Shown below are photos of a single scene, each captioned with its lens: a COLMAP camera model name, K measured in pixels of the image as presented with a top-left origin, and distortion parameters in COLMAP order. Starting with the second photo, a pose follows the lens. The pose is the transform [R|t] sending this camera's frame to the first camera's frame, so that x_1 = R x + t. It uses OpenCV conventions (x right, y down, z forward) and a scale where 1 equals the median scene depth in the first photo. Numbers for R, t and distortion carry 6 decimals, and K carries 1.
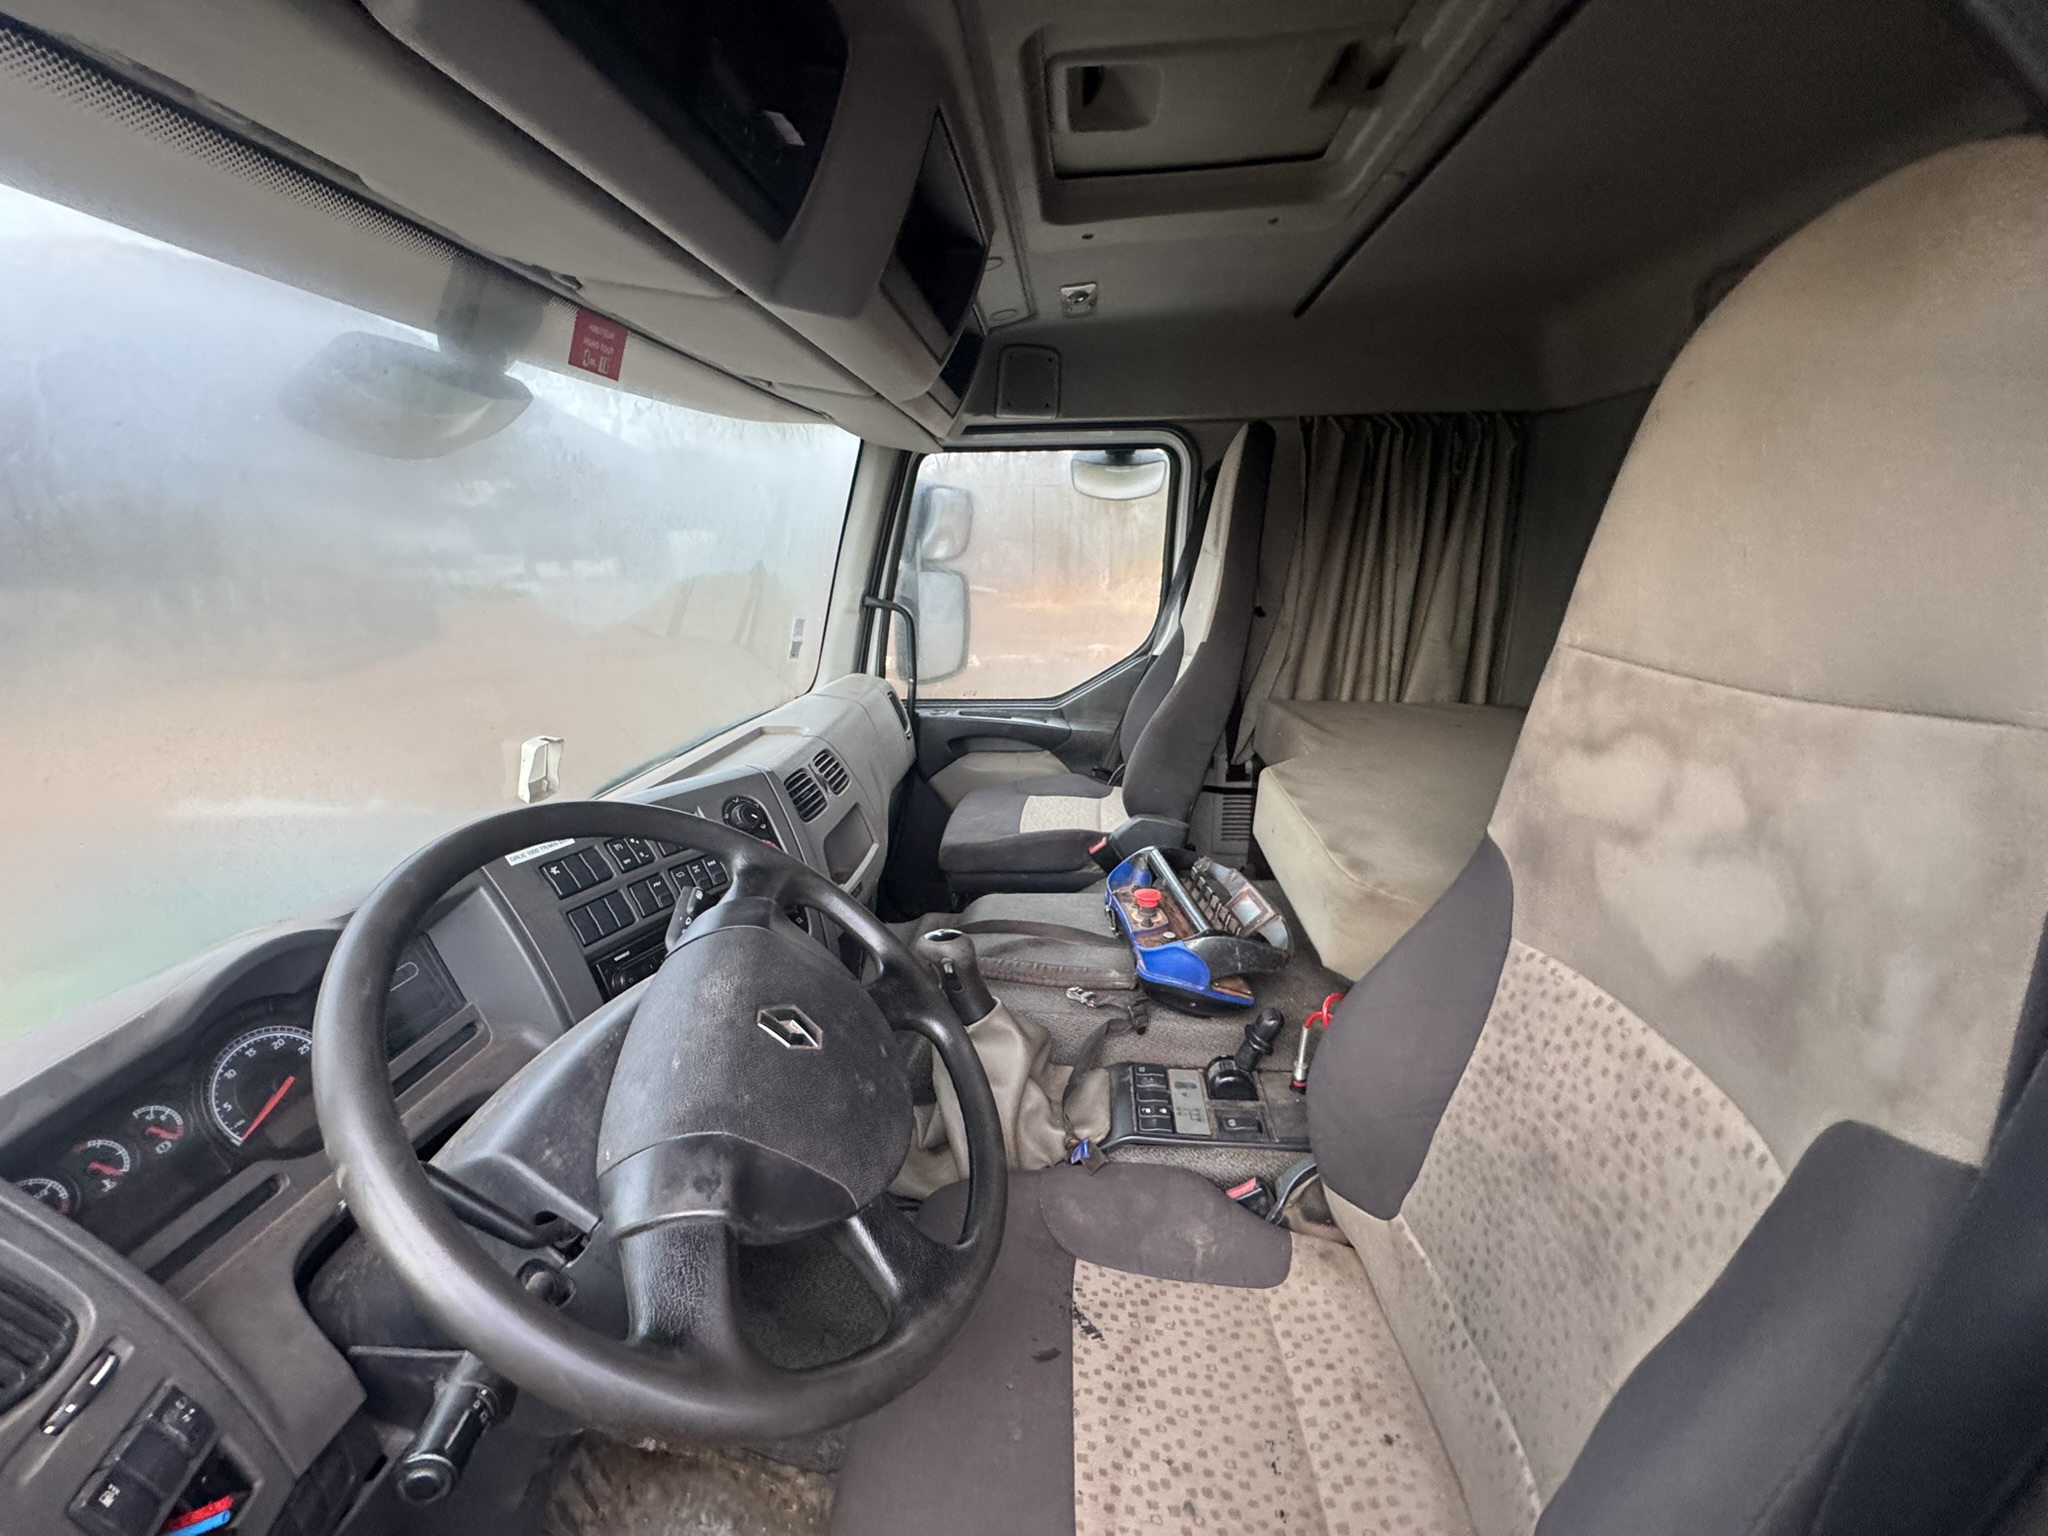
lens RADIAL K [[814.9, 0, 1021.9], [0, 814.9, 762.4], [0, 0, 1]] dist [-0.006707, -0.000047]
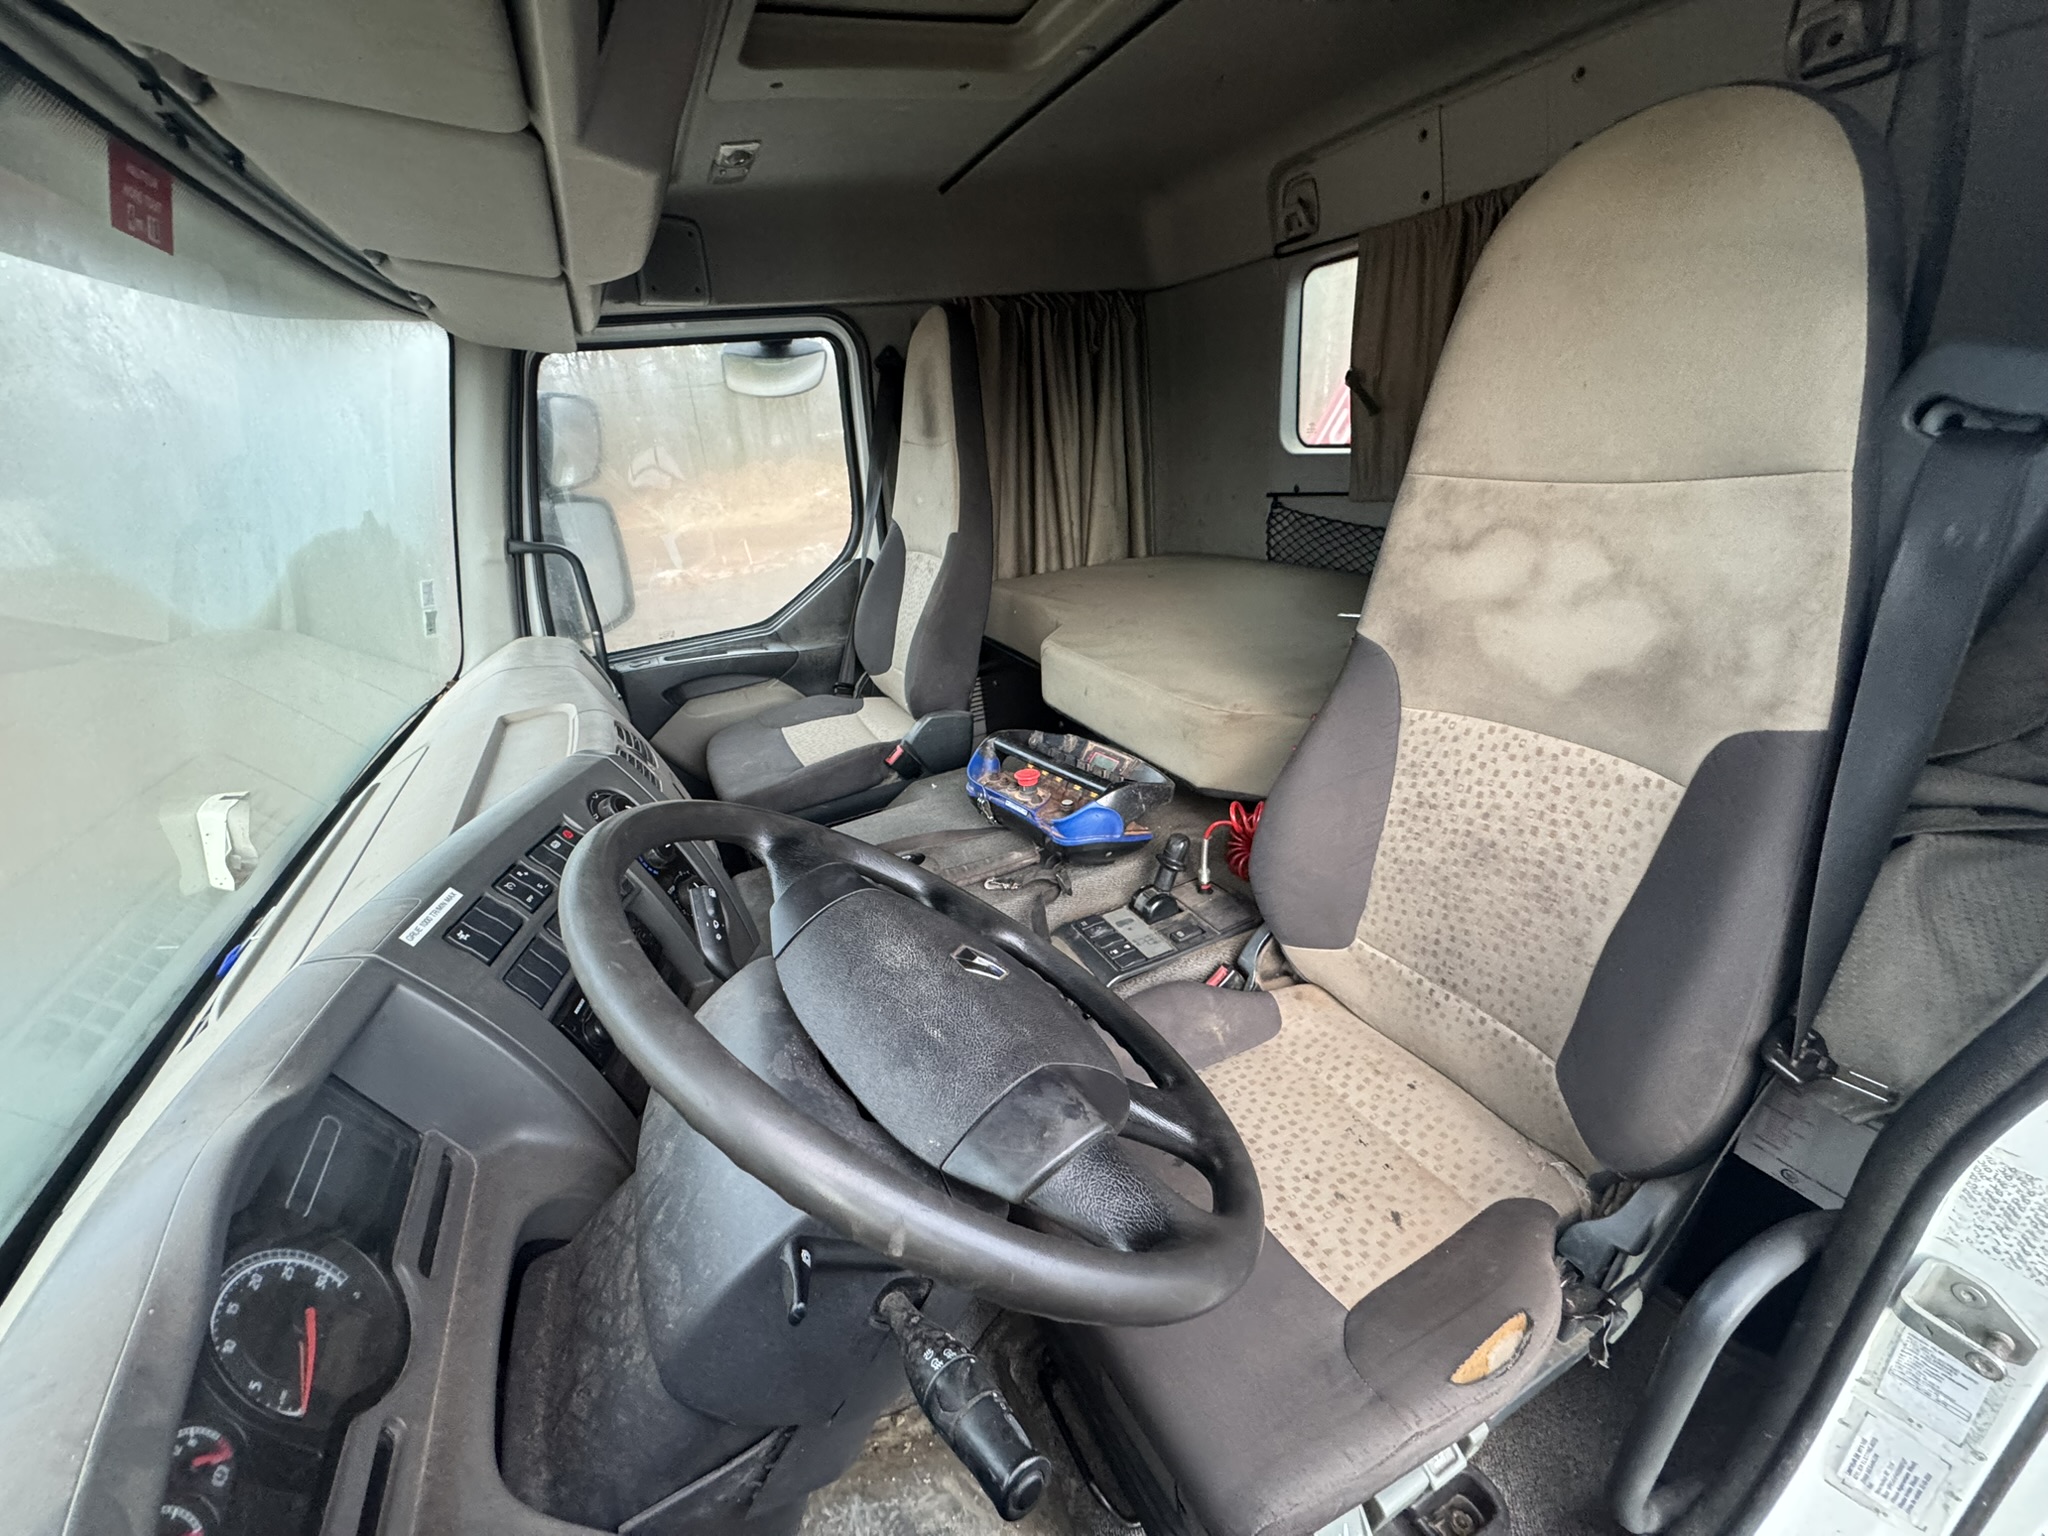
lens RADIAL K [[814.9, 0, 1021.9], [0, 814.9, 762.4], [0, 0, 1]] dist [-0.006707, -0.000047]
pose [[0.859933, -0.264155, 0.436735, -0.365989], [0.213530, 0.963370, 0.162243, -0.030397], [-0.463595, -0.046262, 0.884839, 0.081188]]
